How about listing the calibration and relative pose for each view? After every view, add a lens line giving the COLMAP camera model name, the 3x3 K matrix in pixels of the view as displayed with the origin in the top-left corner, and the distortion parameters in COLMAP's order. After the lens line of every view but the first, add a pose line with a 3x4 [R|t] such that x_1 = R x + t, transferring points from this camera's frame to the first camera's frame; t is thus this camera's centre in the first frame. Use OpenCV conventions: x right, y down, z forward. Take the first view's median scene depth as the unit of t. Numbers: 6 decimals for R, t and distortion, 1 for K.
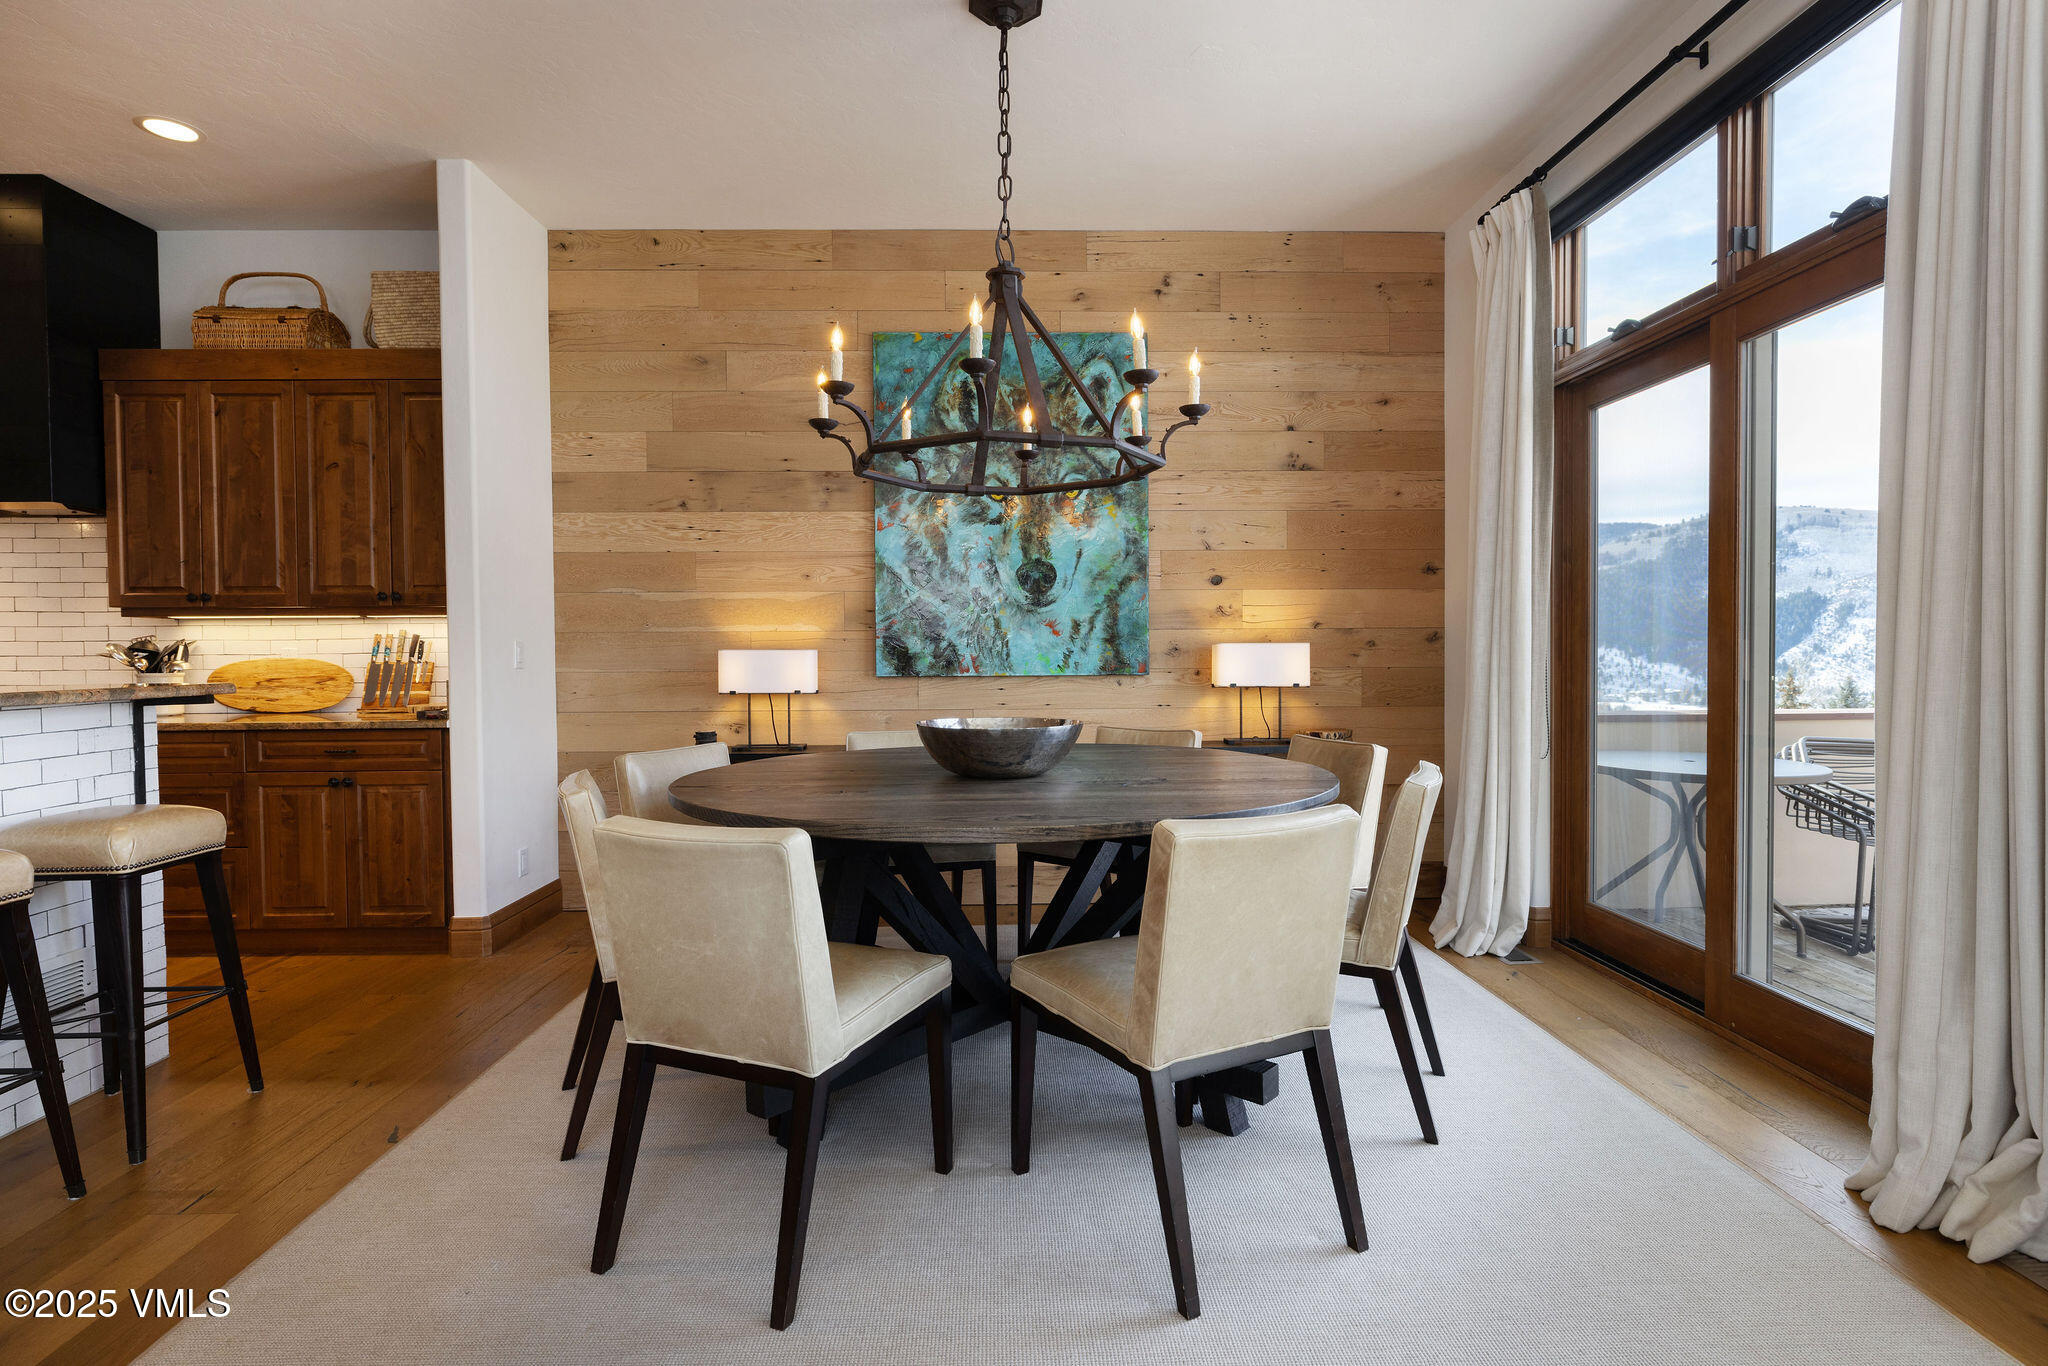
lens RADIAL K [[1067.0, 0, 1021.8], [0, 1067.0, 689.7], [0, 0, 1]] dist [-0.002472, 0.000517]
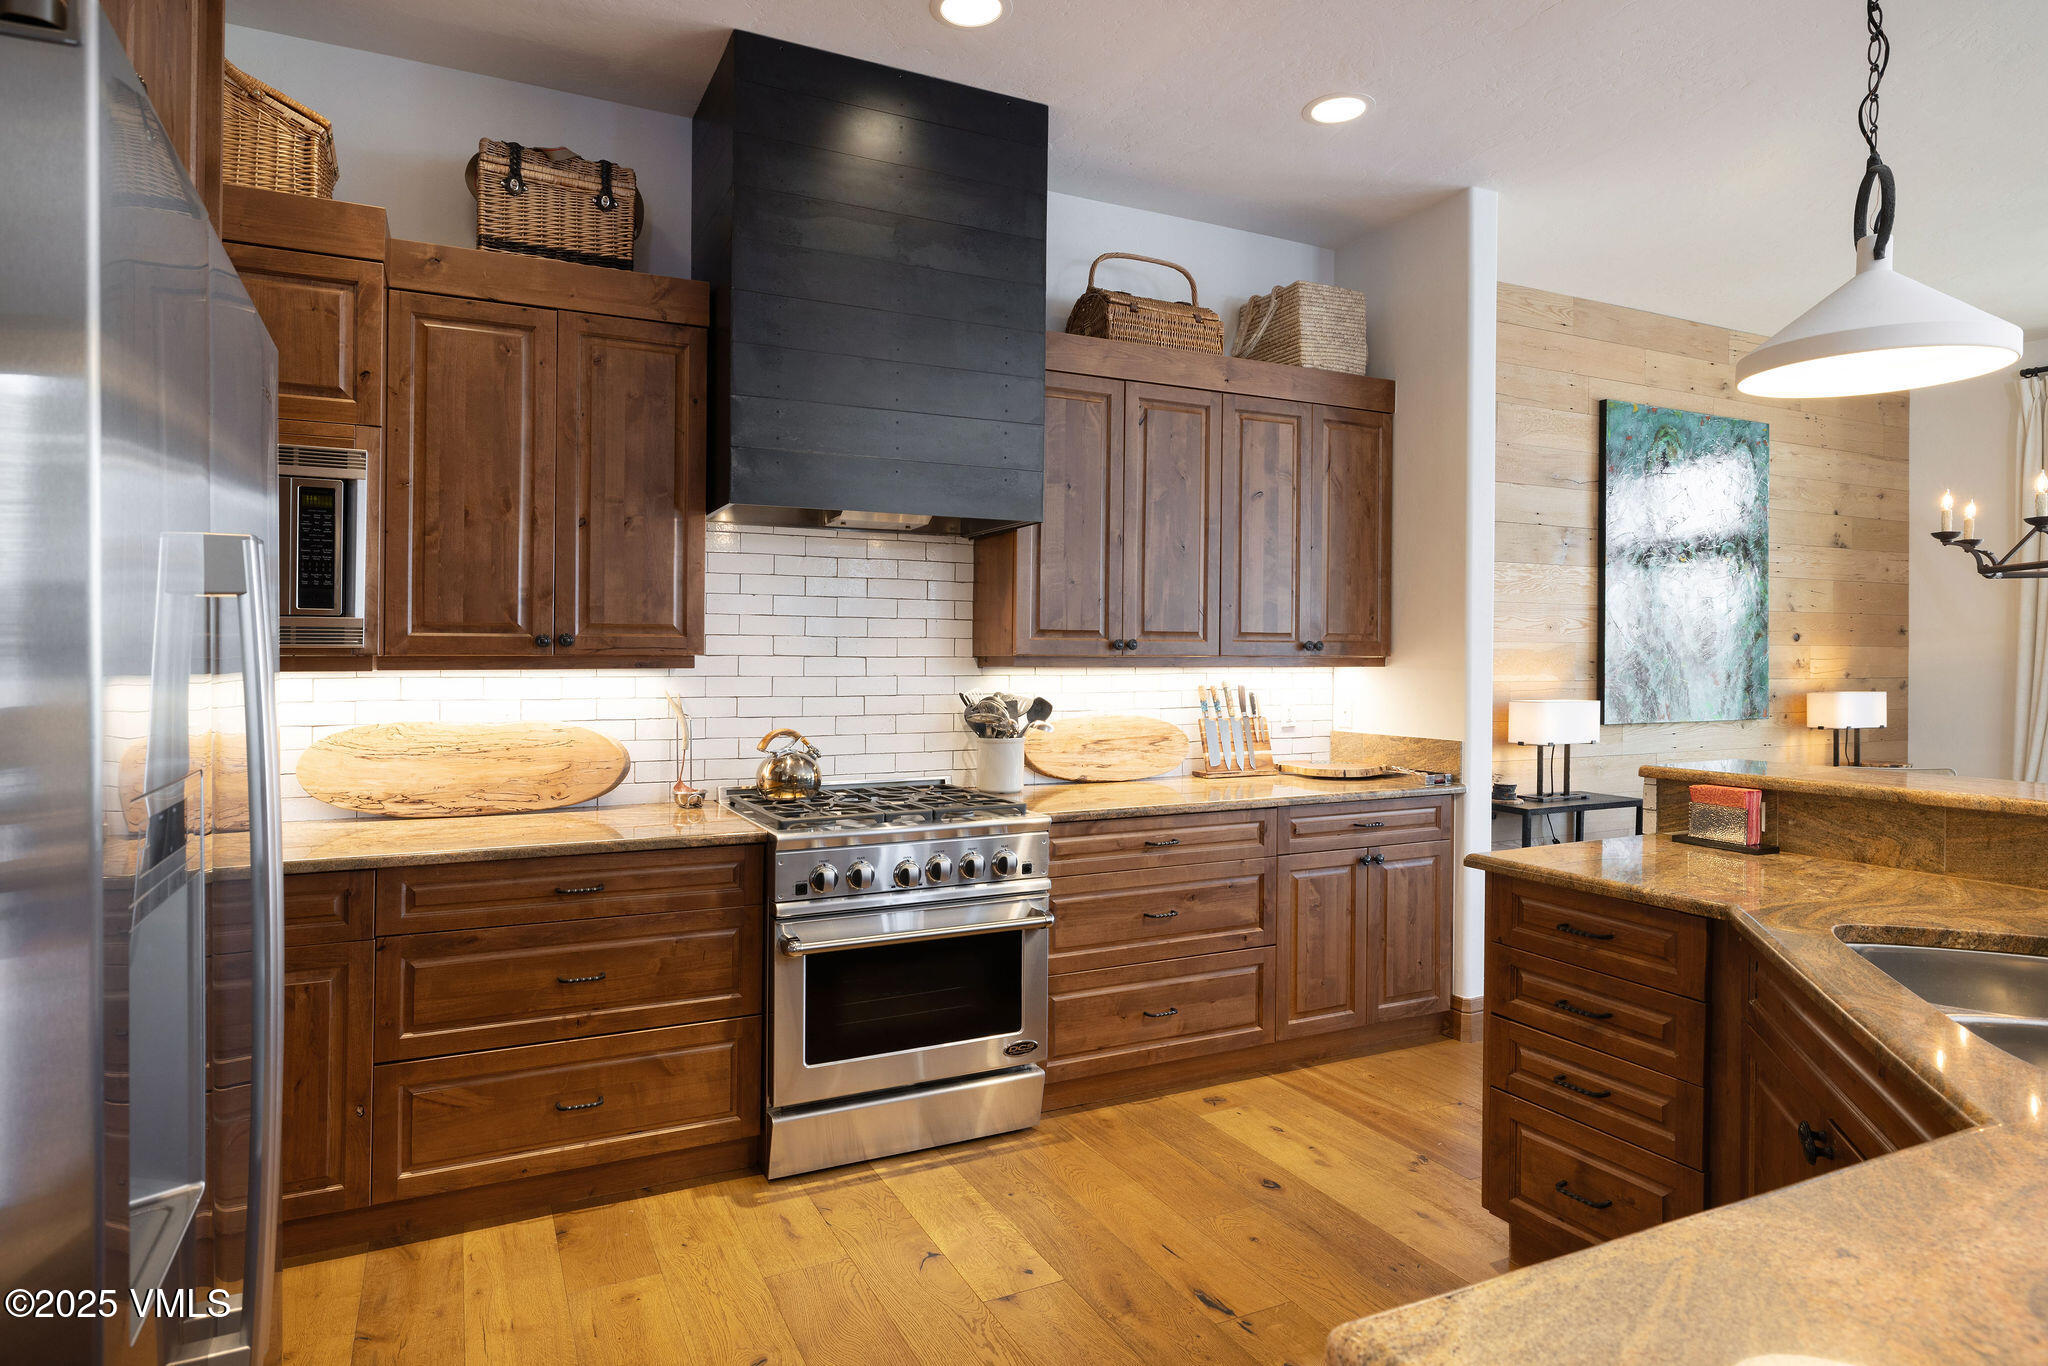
lens RADIAL K [[1140.7, 0, 1022.1], [0, 1140.7, 670.0], [0, 0, 1]] dist [0.000852, 0.000293]
pose [[0.905406, 0.002881, 0.424537, -1.134303], [0.010048, 0.999551, -0.028213, -0.040355], [-0.424428, 0.029810, 0.904971, 0.229382]]
